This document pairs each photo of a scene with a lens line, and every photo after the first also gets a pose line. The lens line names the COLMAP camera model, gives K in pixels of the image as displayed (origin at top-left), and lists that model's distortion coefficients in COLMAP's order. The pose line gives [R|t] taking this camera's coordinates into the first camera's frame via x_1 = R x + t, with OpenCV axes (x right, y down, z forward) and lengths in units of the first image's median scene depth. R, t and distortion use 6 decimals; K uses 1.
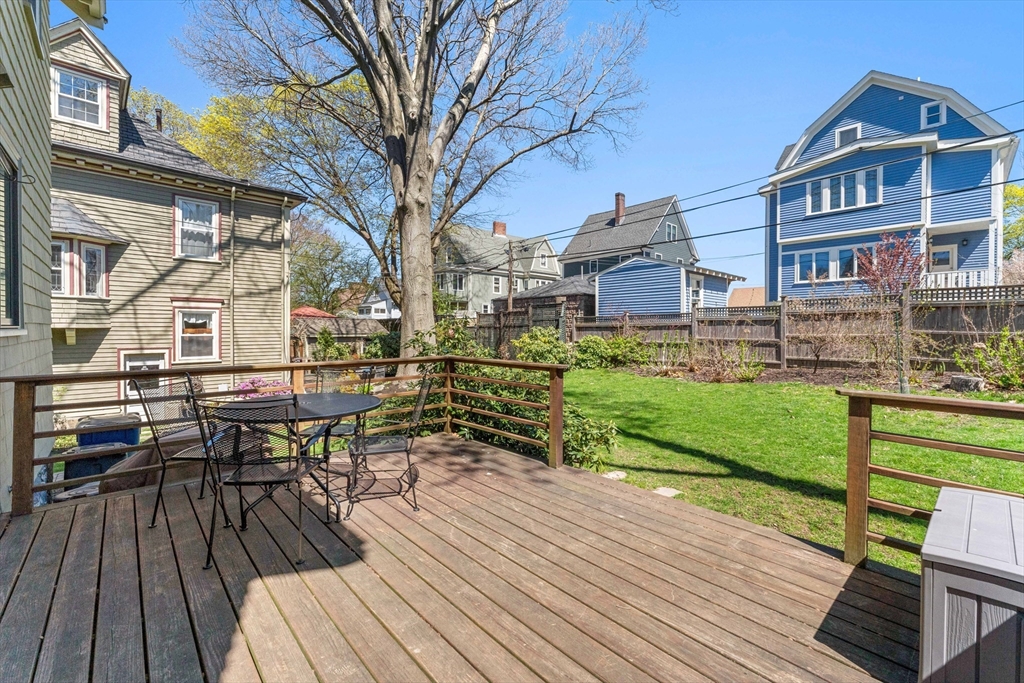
lens RADIAL K [[420.6, 0, 512.0], [0, 420.6, 341.5], [0, 0, 1]] dist [-0.001382, -0.000042]
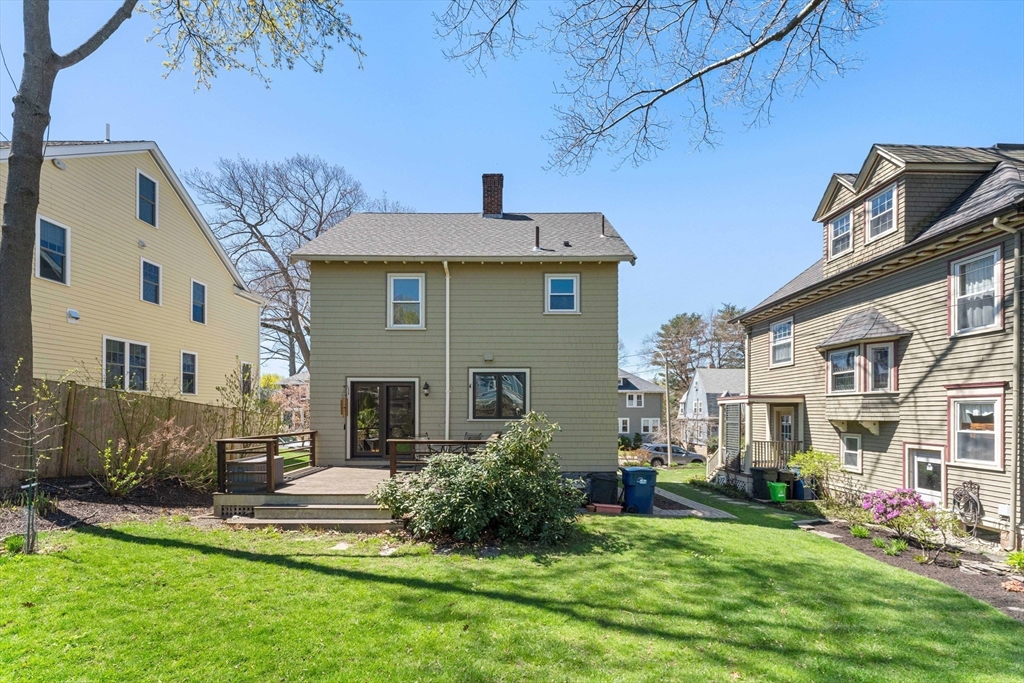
lens RADIAL K [[428.5, 0, 512.6], [0, 428.5, 416.2], [0, 0, 1]] dist [-0.001738, -0.000149]
pose [[-0.690040, 0.003584, -0.723762, 0.402002], [-0.025707, 0.999235, 0.029458, -0.046213], [0.723314, 0.038933, -0.689420, 0.958025]]
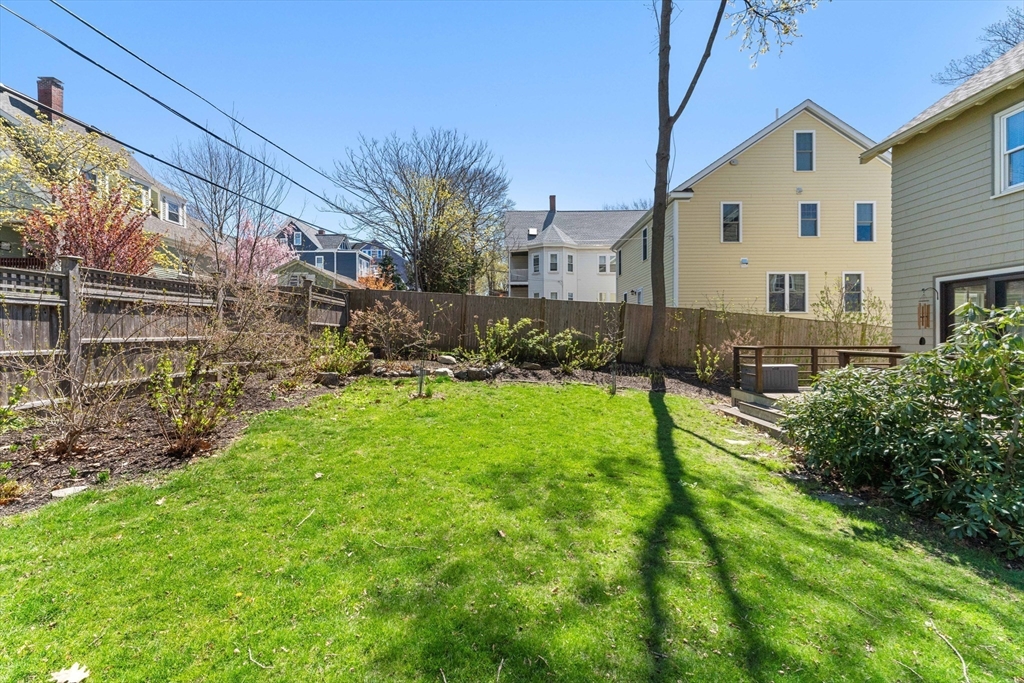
lens RADIAL K [[410.1, 0, 507.8], [0, 410.1, 338.8], [0, 0, 1]] dist [-0.000095, -0.000196]
pose [[-0.705019, -0.006107, 0.709162, -0.014373], [0.020181, 0.999385, 0.028669, -0.024885], [-0.708901, 0.034524, -0.704462, 1.050054]]
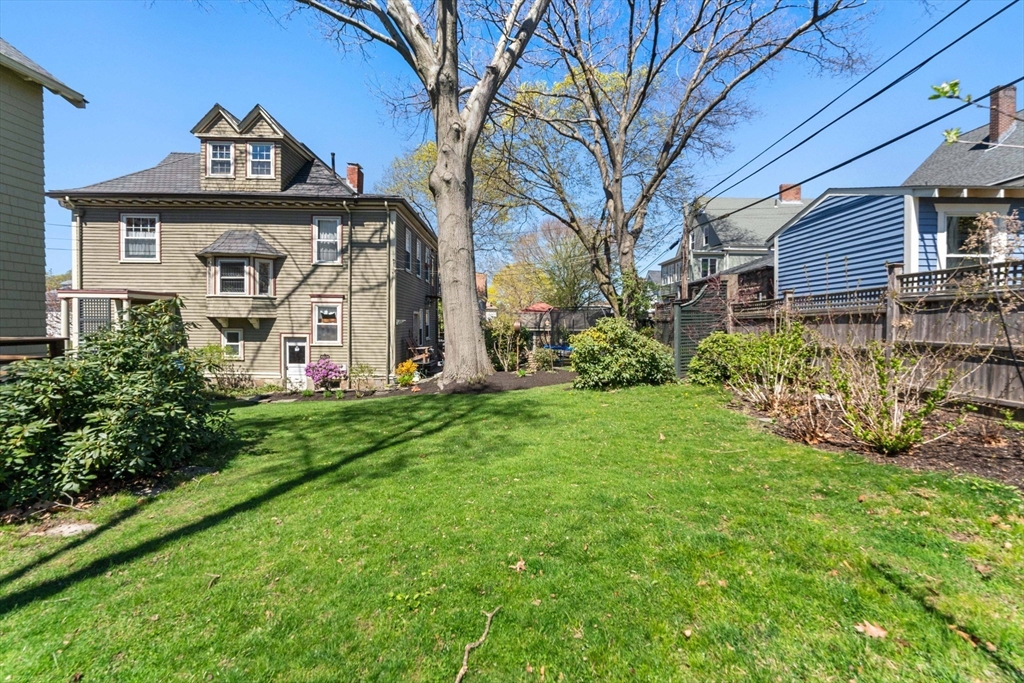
lens RADIAL K [[430.8, 0, 516.4], [0, 430.8, 338.1], [0, 0, 1]] dist [-0.002713, -0.000571]
pose [[0.732488, 0.027723, -0.680215, 0.568927], [-0.031034, 0.999492, 0.007316, 0.000214], [0.680072, 0.015751, 0.732976, 0.453657]]
